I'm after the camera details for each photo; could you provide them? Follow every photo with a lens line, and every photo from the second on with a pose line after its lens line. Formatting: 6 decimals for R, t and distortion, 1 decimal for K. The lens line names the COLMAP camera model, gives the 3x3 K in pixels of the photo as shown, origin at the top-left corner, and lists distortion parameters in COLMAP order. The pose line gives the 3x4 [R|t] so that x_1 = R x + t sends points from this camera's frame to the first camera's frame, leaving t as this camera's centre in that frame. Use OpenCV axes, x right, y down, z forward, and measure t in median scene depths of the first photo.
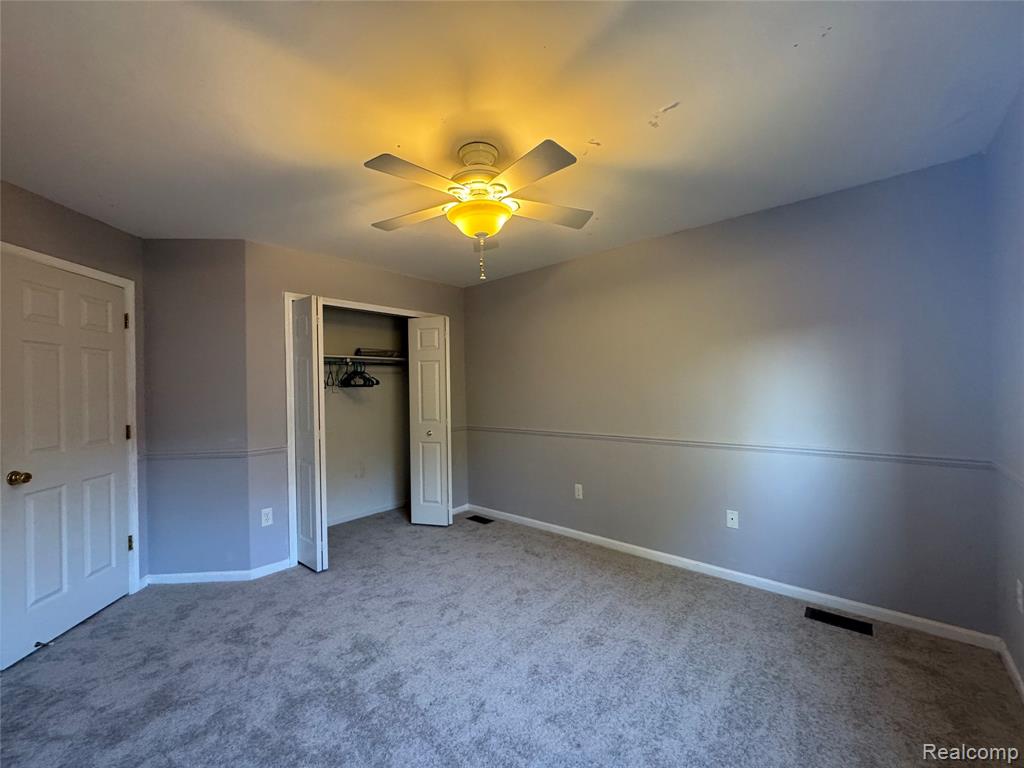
lens RADIAL K [[391.6, 0, 512.0], [0, 391.6, 384.0], [0, 0, 1]] dist [0.000118, -0.000033]
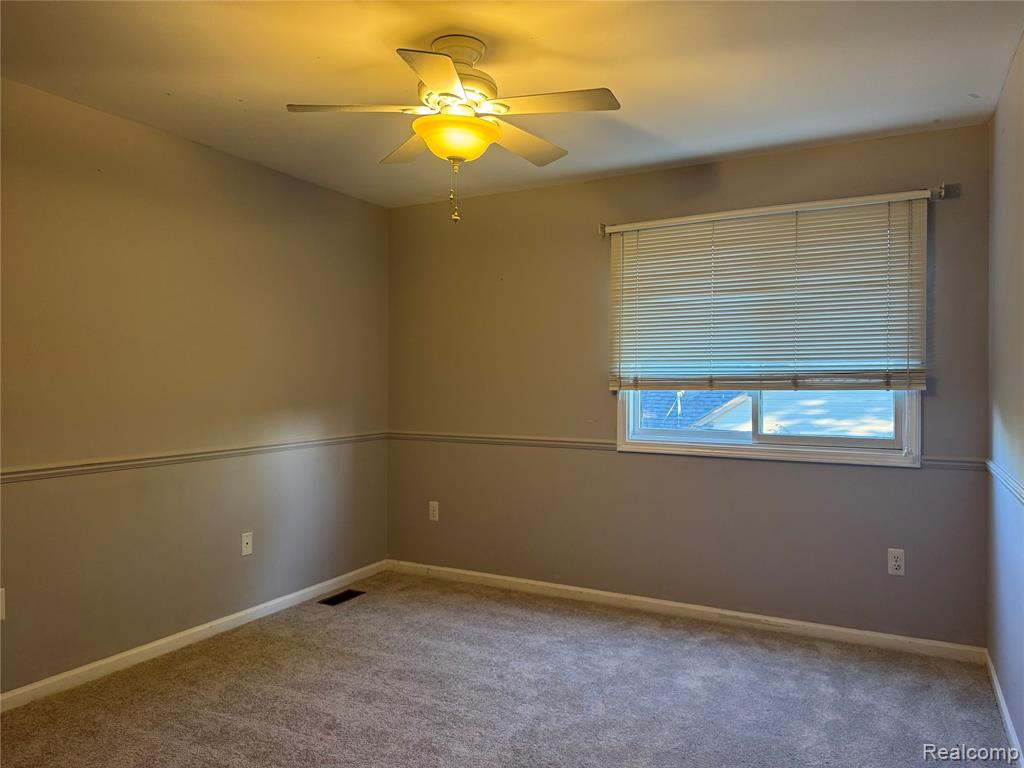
lens RADIAL K [[707.3, 0, 512.0], [0, 707.3, 384.0], [0, 0, 1]] dist [-0.126795, -0.000180]
pose [[-0.213099, 0.007136, 0.977005, -1.098767], [0.000891, 0.999974, -0.007110, 0.040178], [-0.977030, -0.000645, -0.213100, 0.946002]]
